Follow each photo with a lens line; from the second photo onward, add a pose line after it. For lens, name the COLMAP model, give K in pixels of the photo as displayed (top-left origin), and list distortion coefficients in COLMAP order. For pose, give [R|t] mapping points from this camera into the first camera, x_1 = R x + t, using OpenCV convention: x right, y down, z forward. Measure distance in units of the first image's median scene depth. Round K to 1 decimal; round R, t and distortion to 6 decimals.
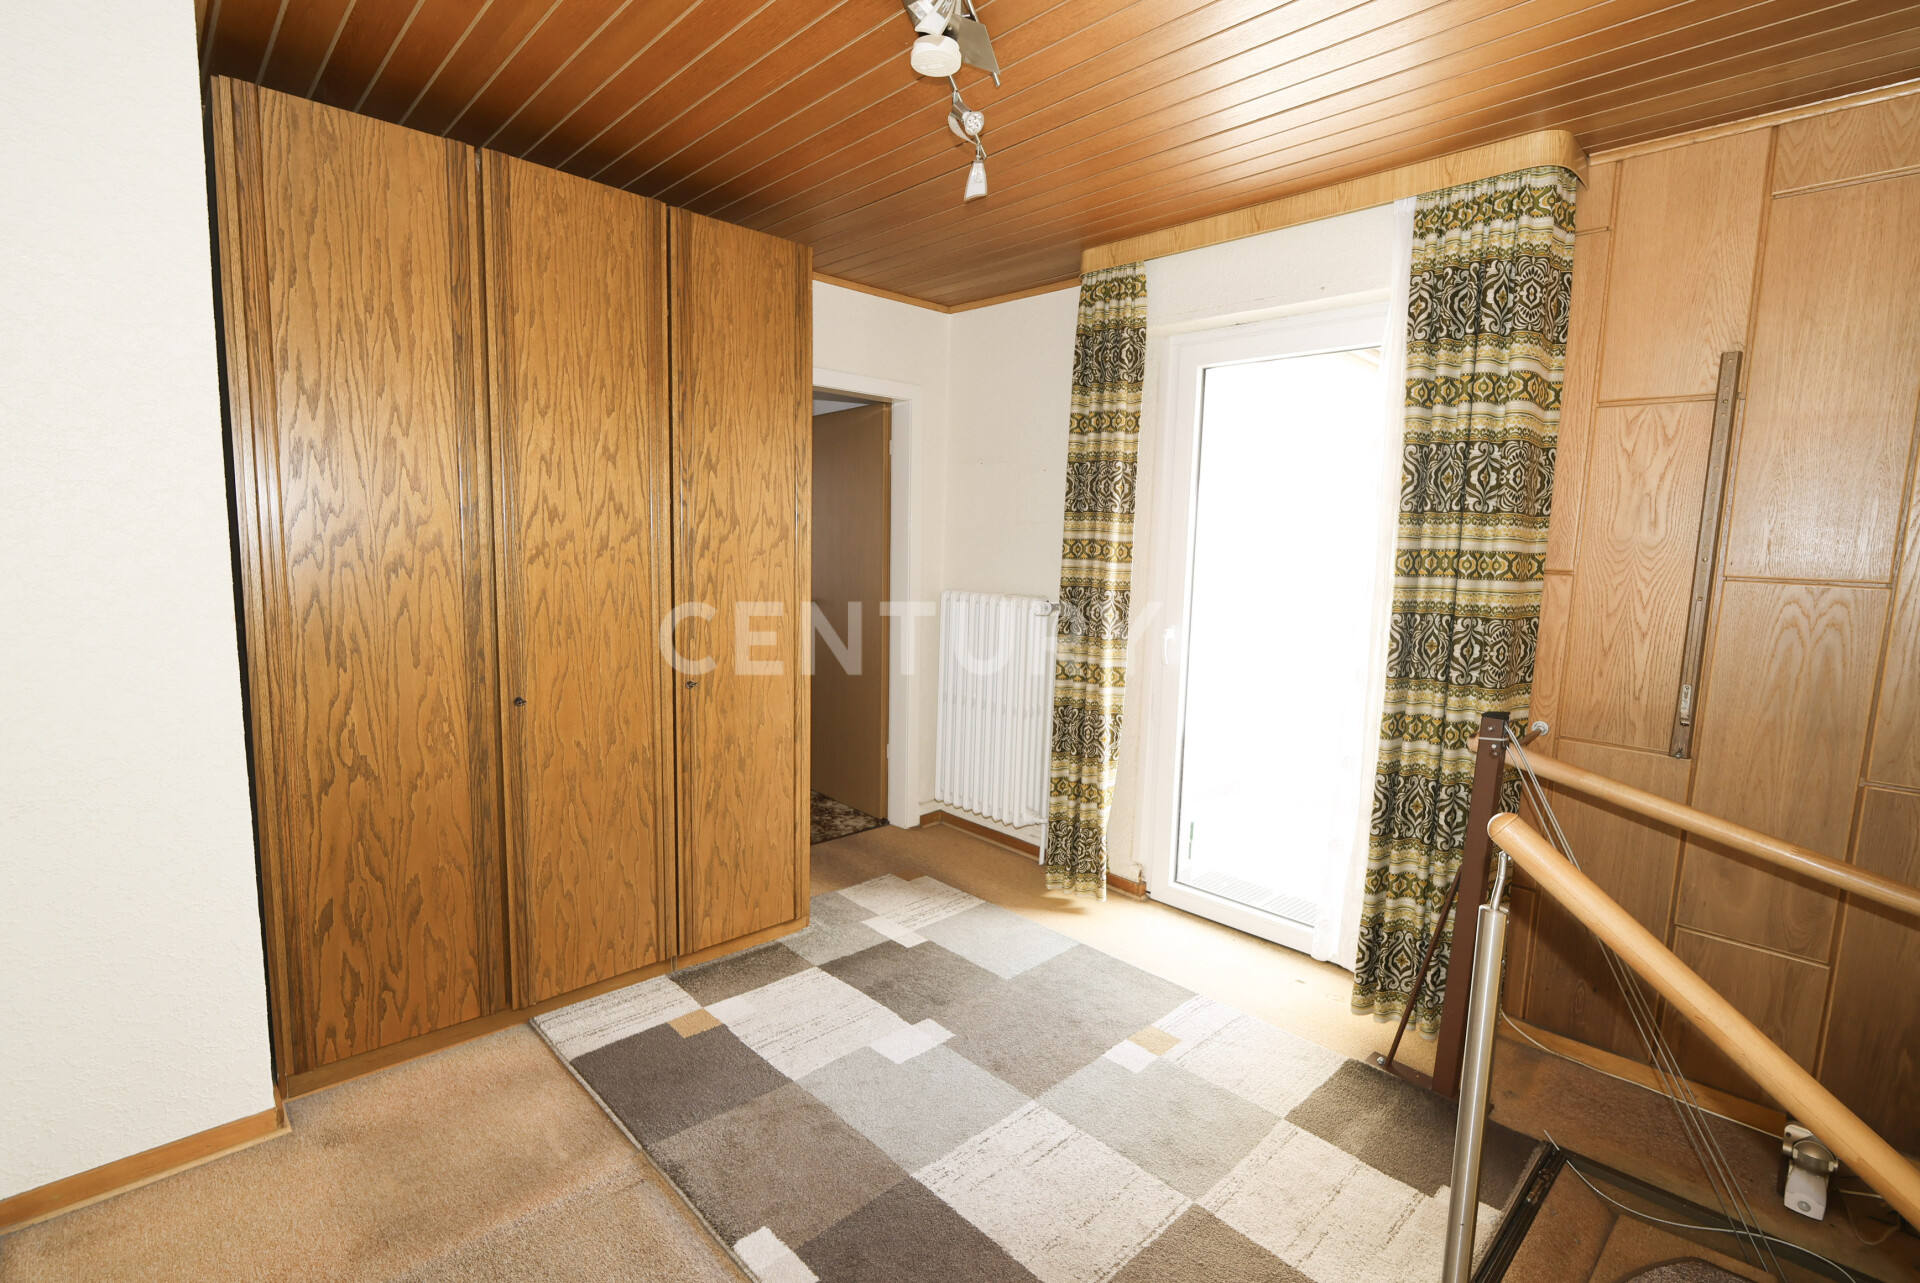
lens RADIAL K [[887.6, 0, 956.0], [0, 887.6, 648.4], [0, 0, 1]] dist [-0.004611, 0.000185]
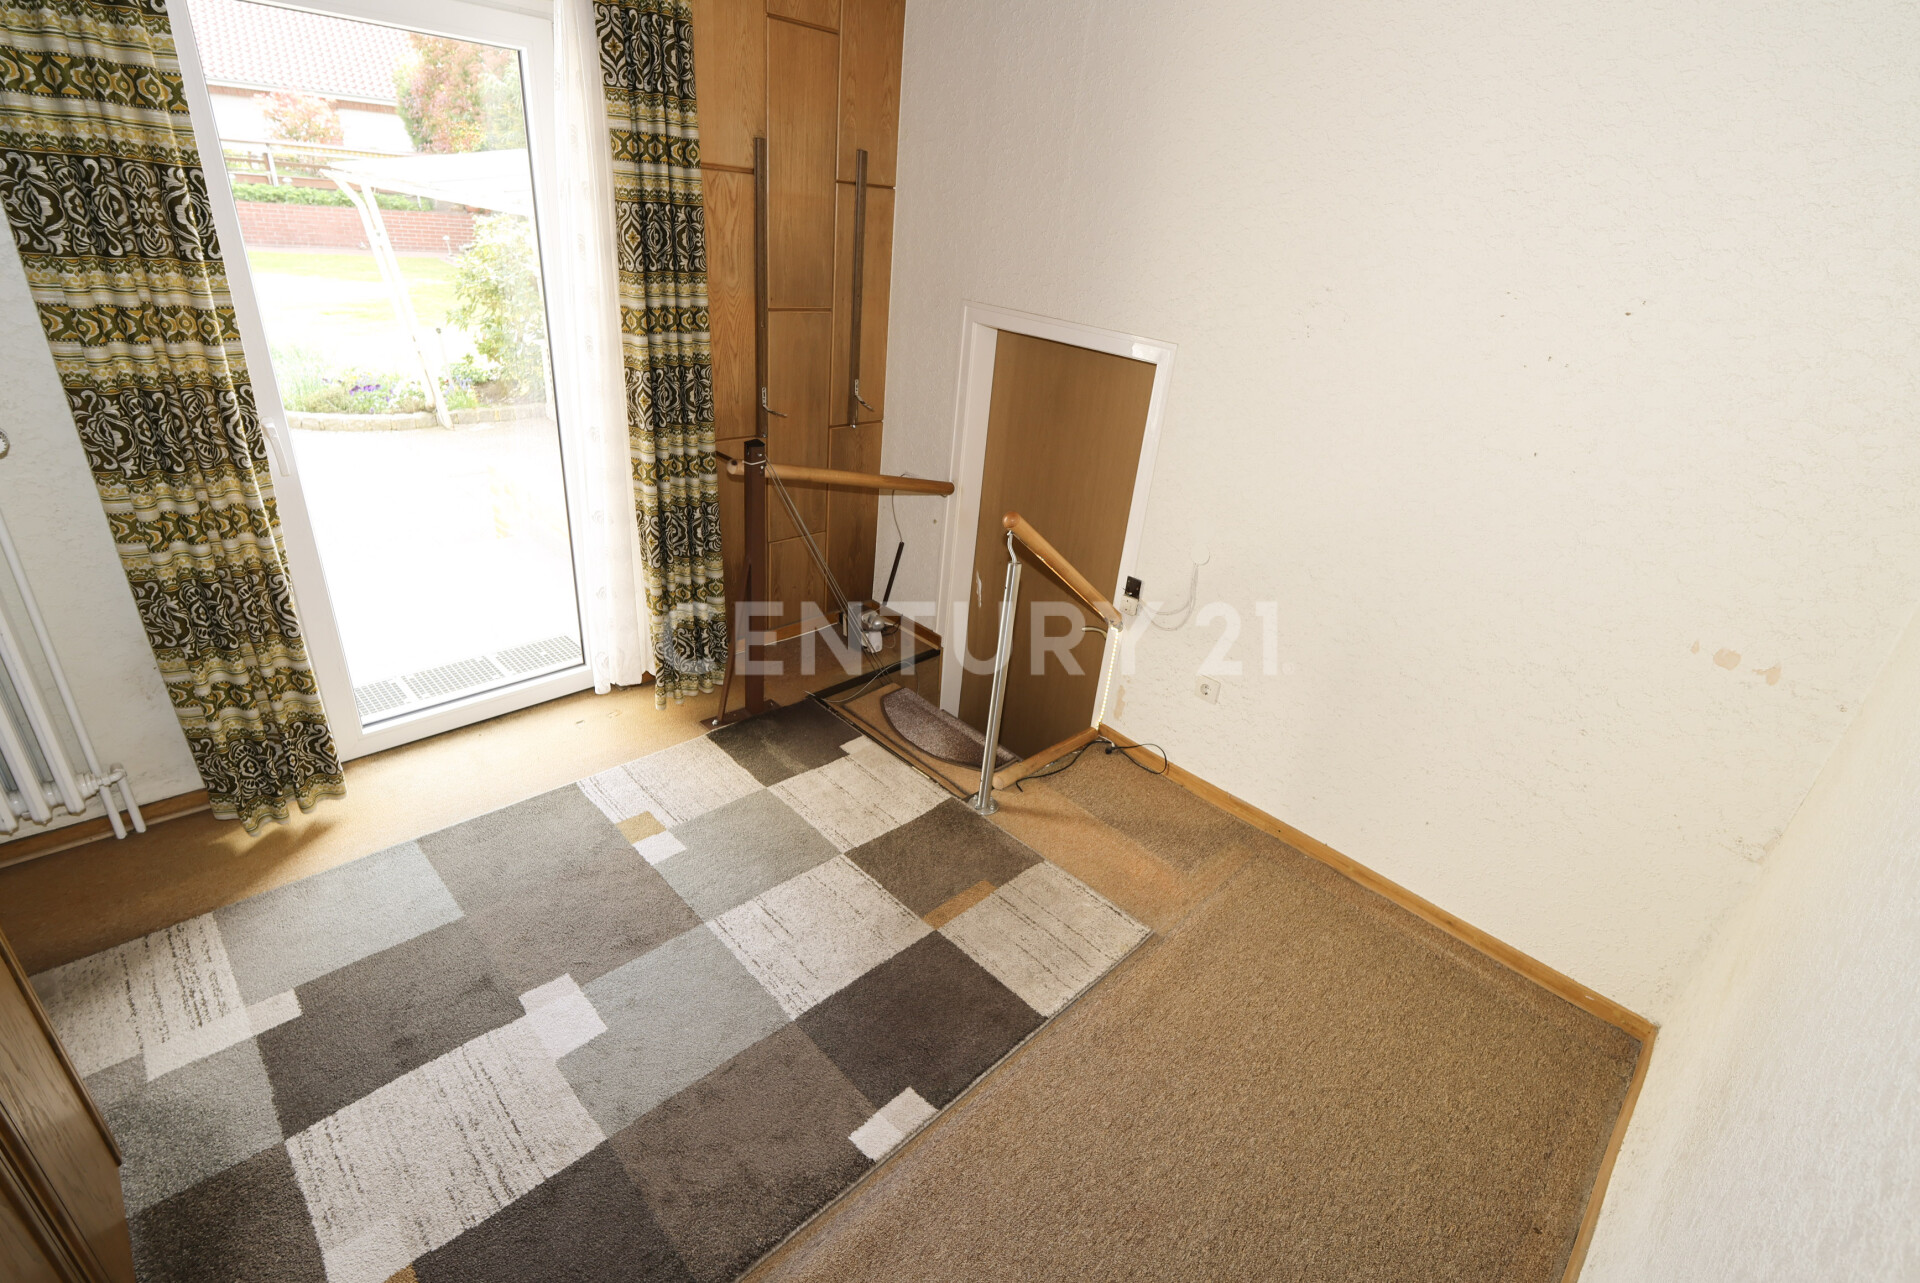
lens RADIAL K [[887.6, 0, 961.8], [0, 887.6, 640.4], [0, 0, 1]] dist [-0.004611, 0.000185]
pose [[-0.008418, -0.465993, 0.884749, -0.657049], [0.031573, 0.884215, 0.466012, -0.254752], [-0.999466, 0.031857, 0.007270, 0.644996]]
